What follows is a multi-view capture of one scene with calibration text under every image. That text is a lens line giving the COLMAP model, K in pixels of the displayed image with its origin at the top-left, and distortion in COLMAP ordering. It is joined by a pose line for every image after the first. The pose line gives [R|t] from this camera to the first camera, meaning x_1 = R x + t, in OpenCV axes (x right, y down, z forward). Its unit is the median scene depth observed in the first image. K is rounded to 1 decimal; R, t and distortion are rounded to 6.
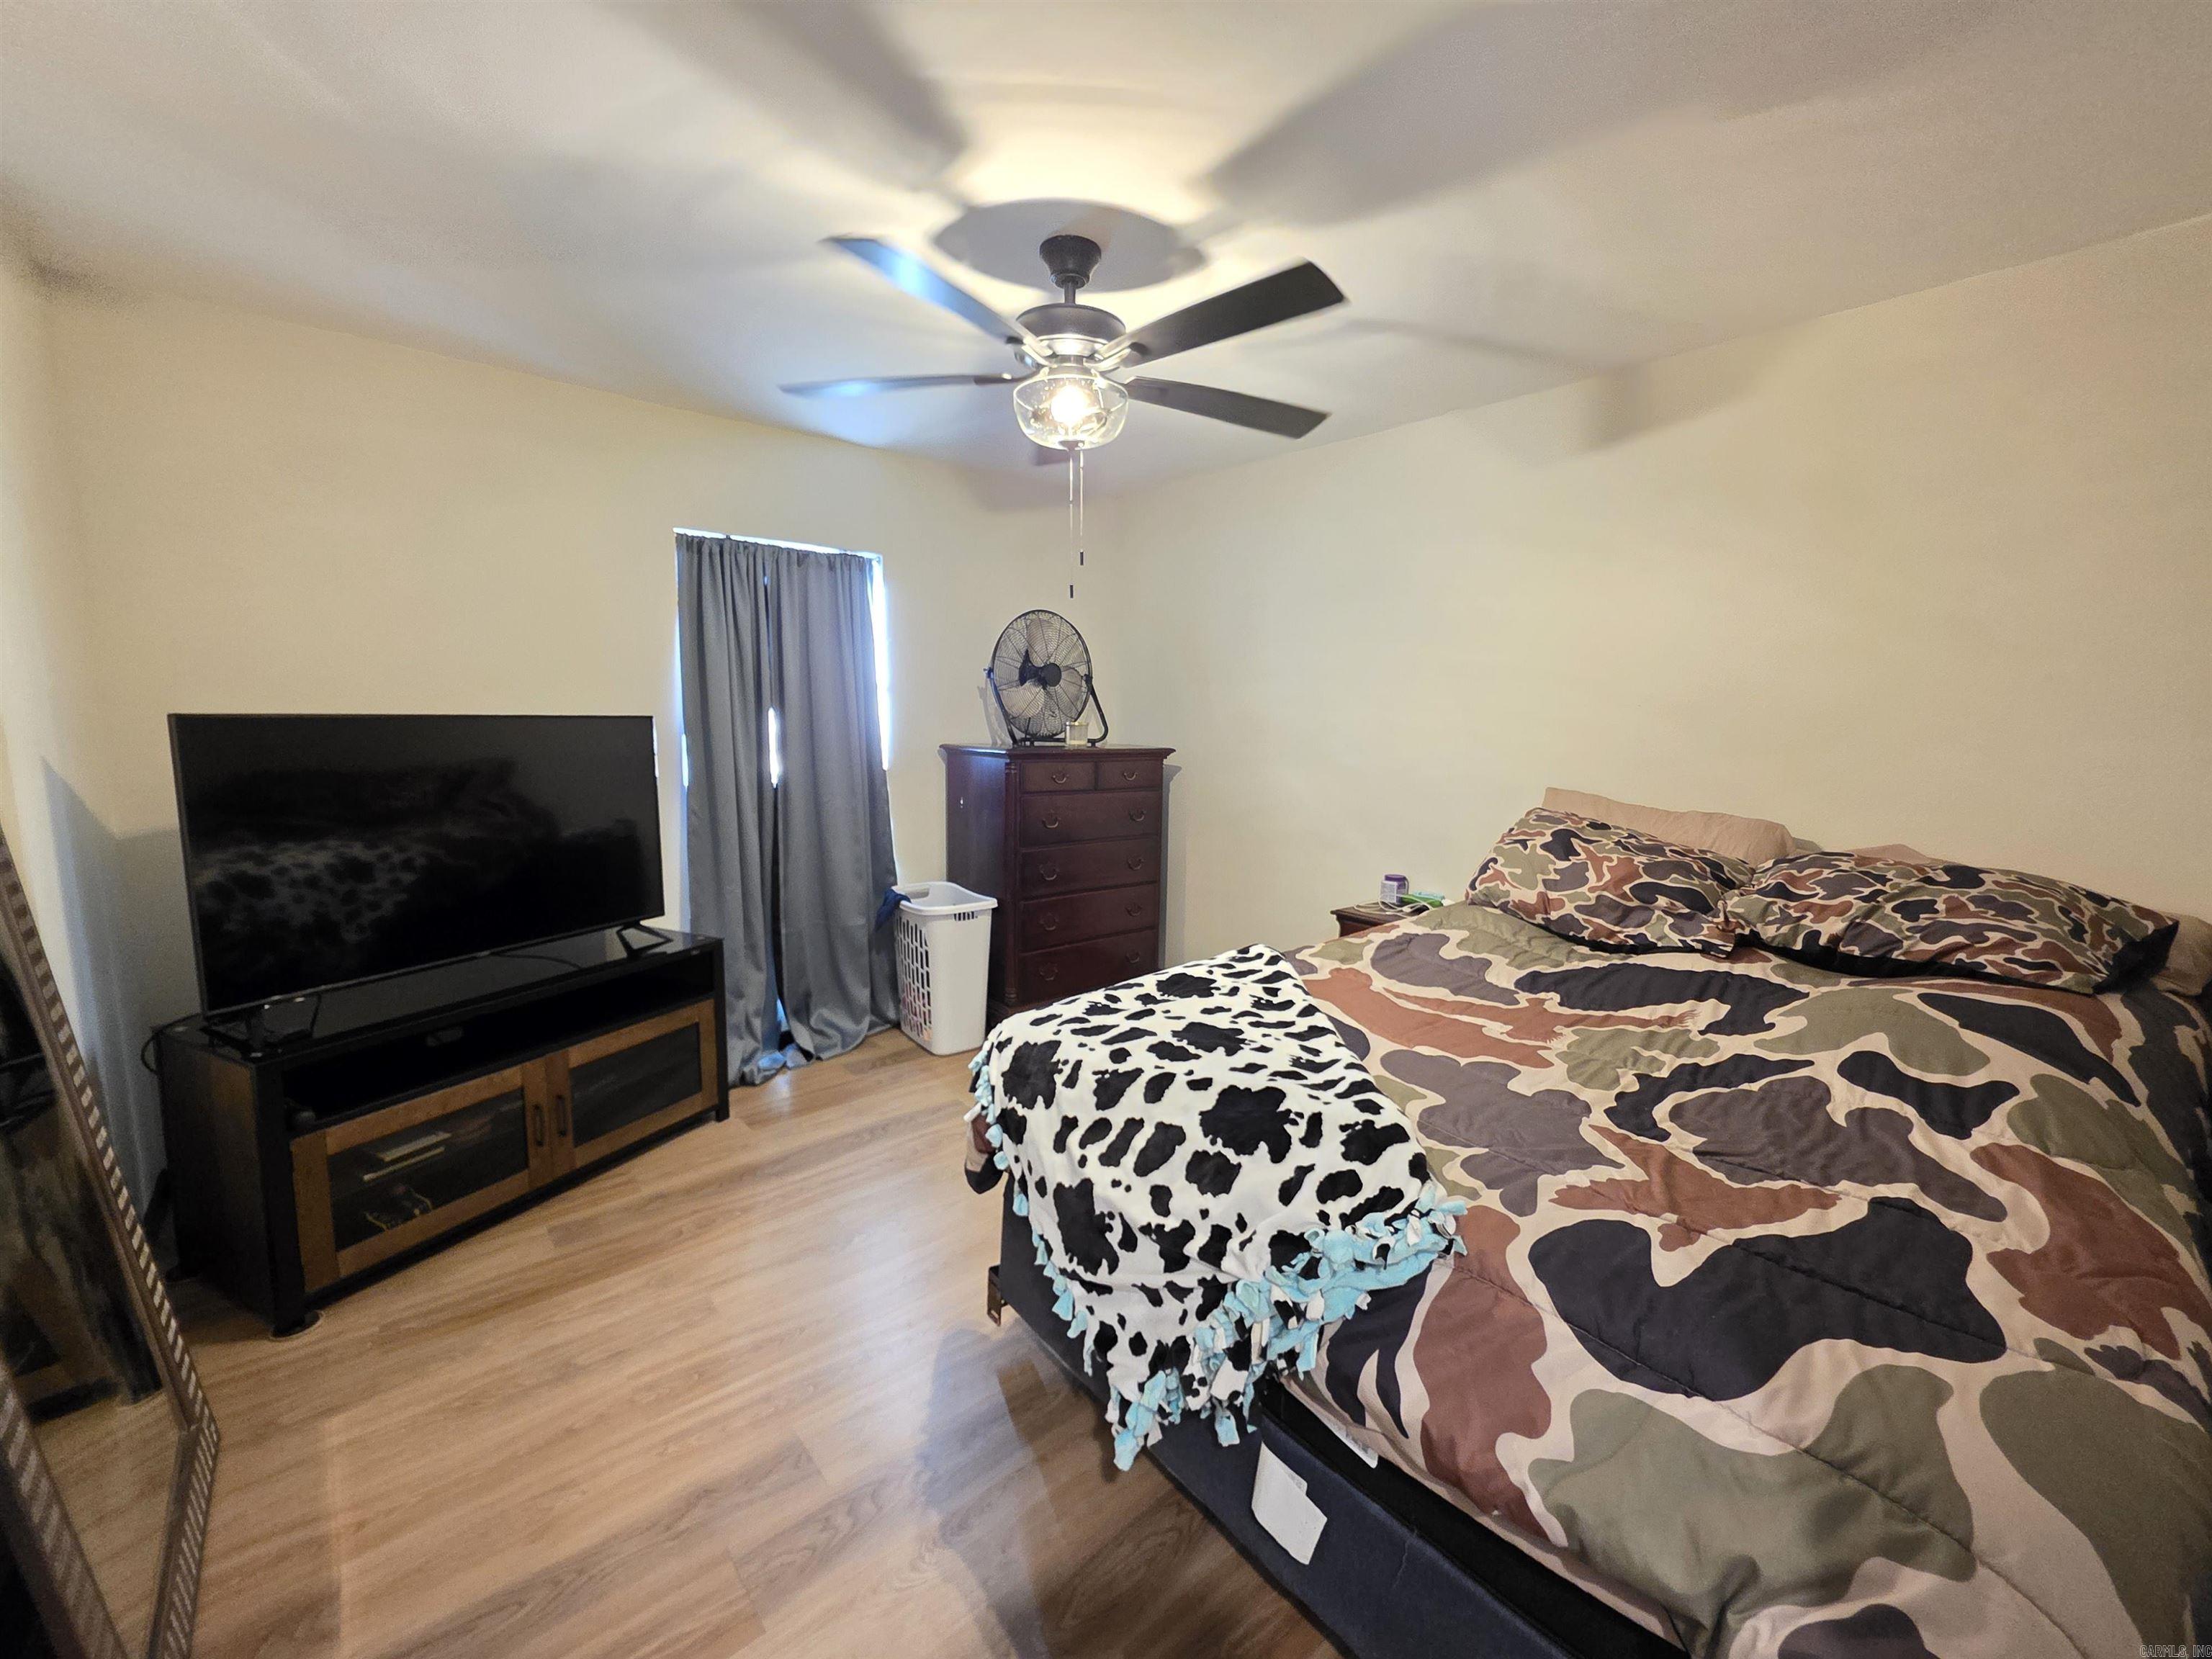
lens RADIAL K [[888.7, 0, 1119.5], [0, 888.7, 814.5], [0, 0, 1]] dist [-0.005425, -0.000027]
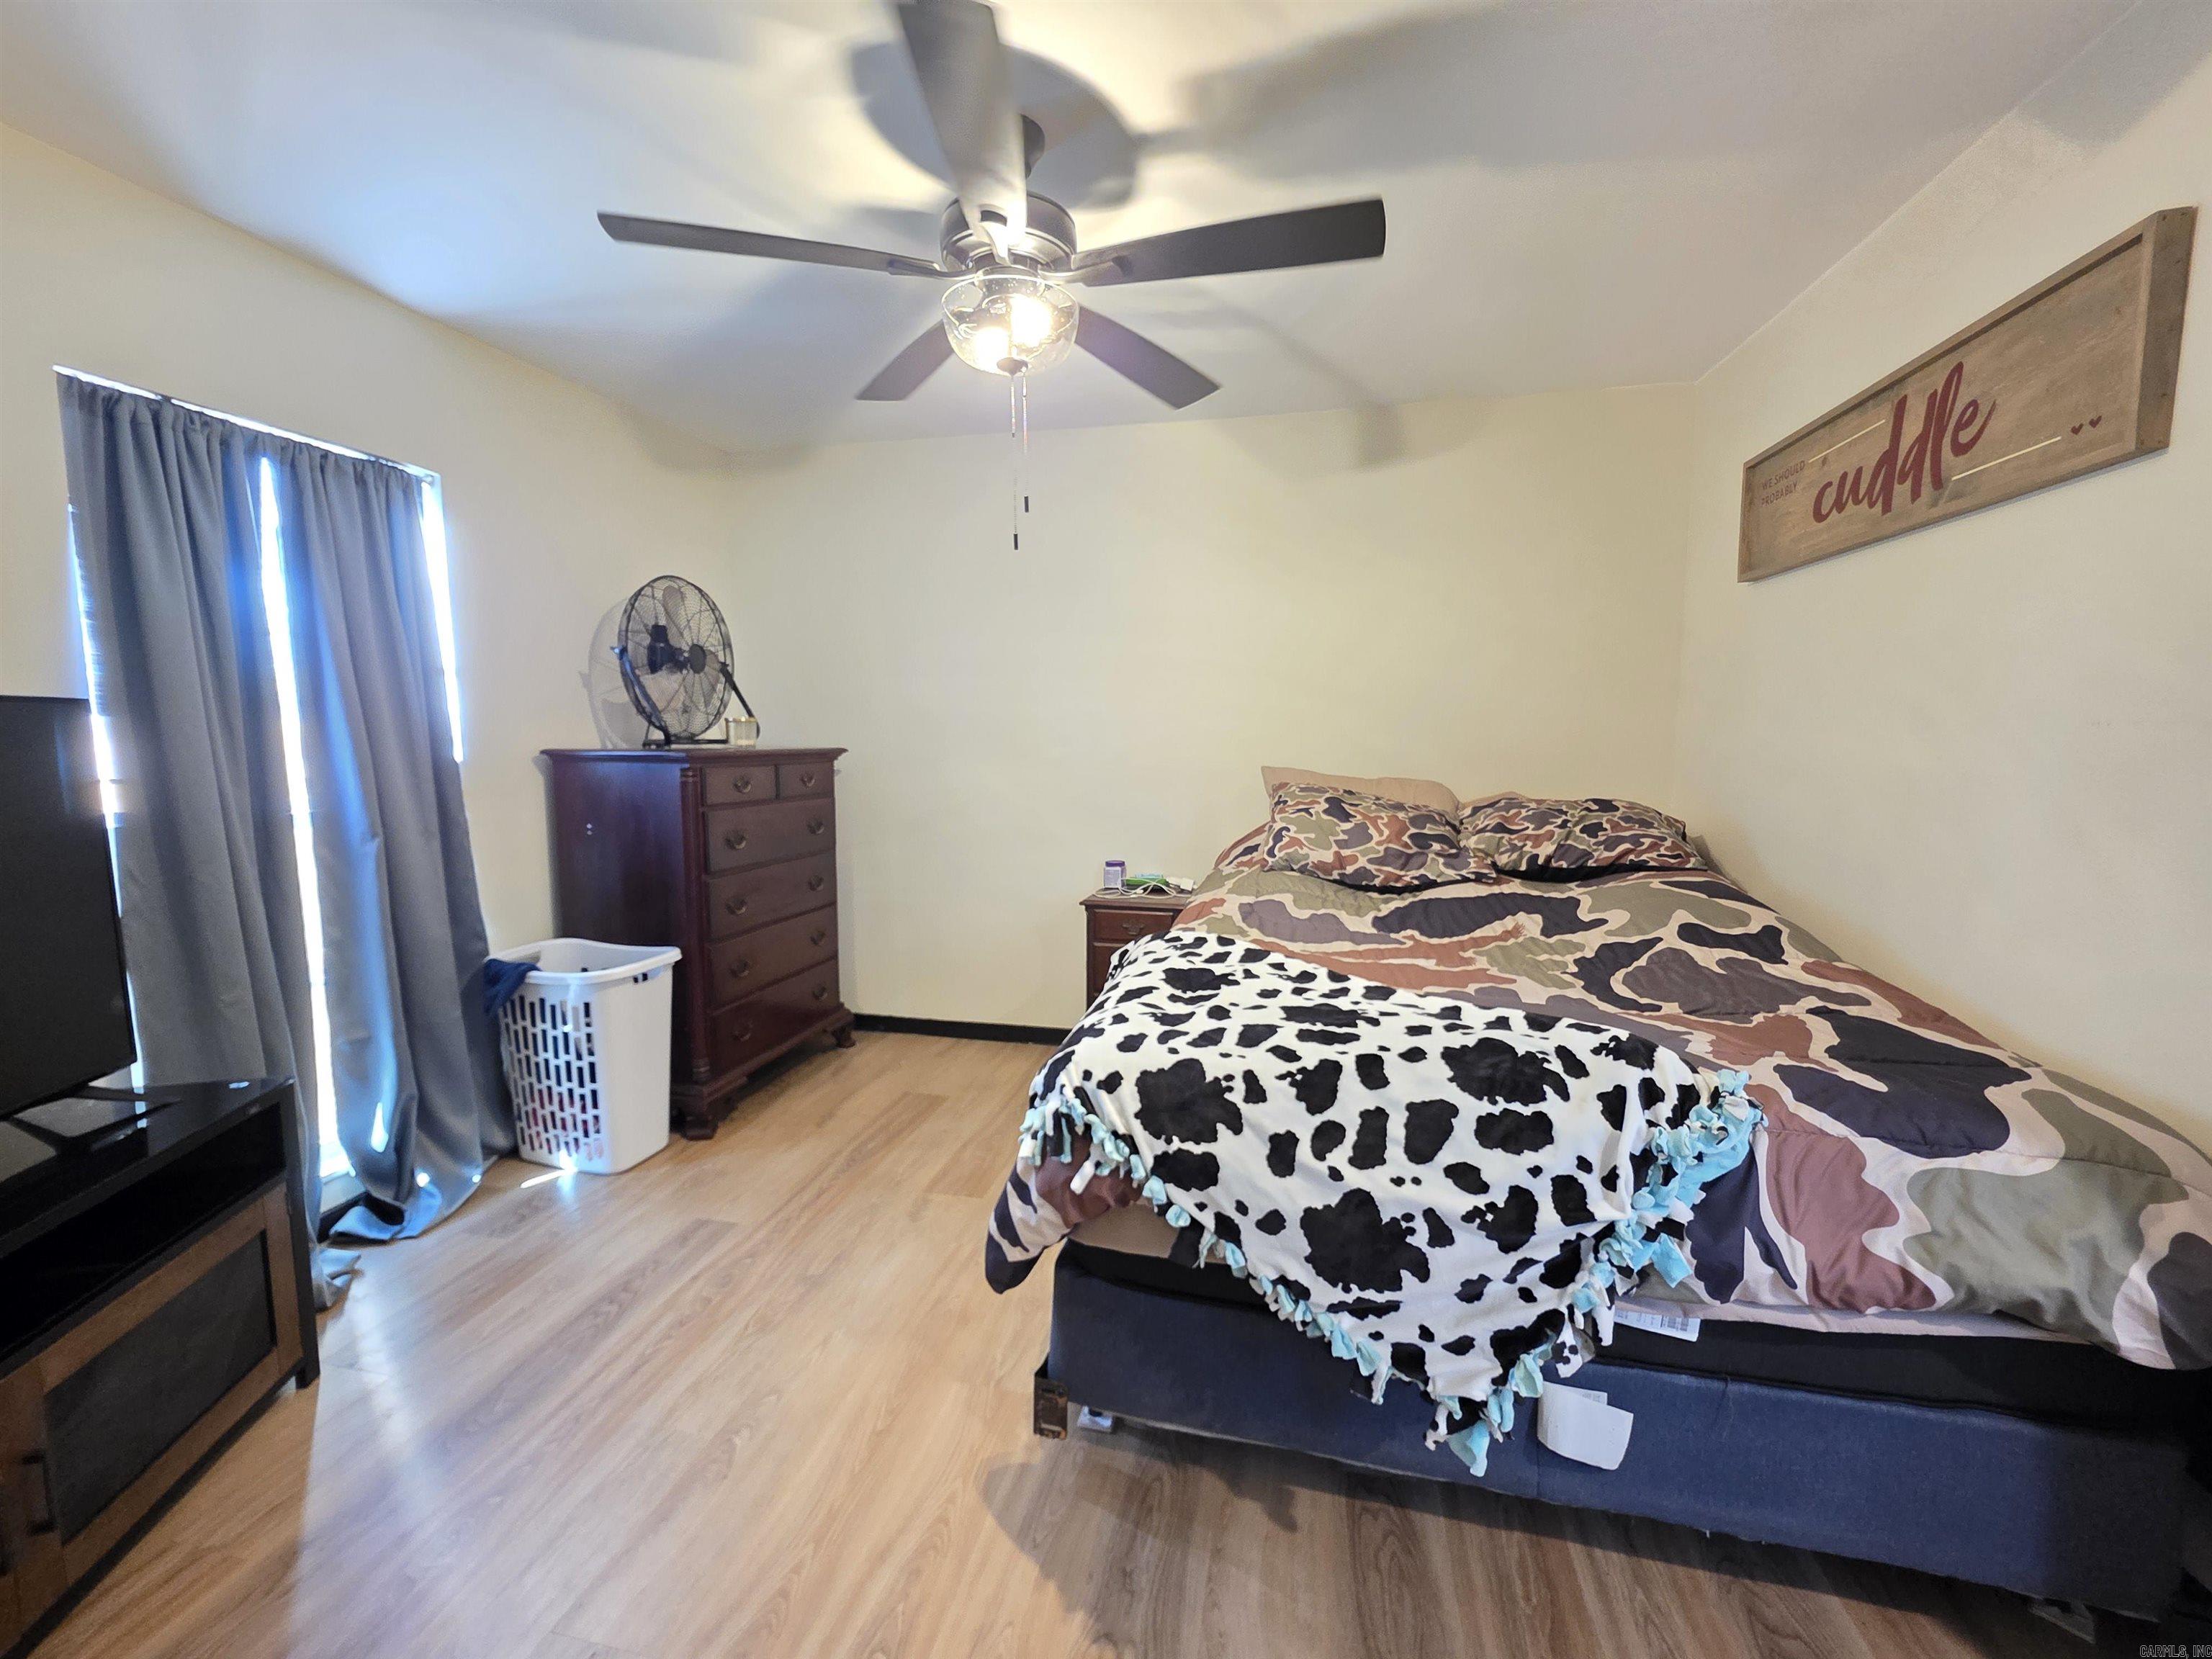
lens RADIAL K [[888.7, 0, 1119.5], [0, 888.7, 814.5], [0, 0, 1]] dist [-0.005425, -0.000027]
pose [[0.801697, -0.072118, 0.593364, -0.494045], [0.080876, 0.996654, 0.011863, 0.004658], [-0.592234, 0.038479, 0.804847, 0.279505]]
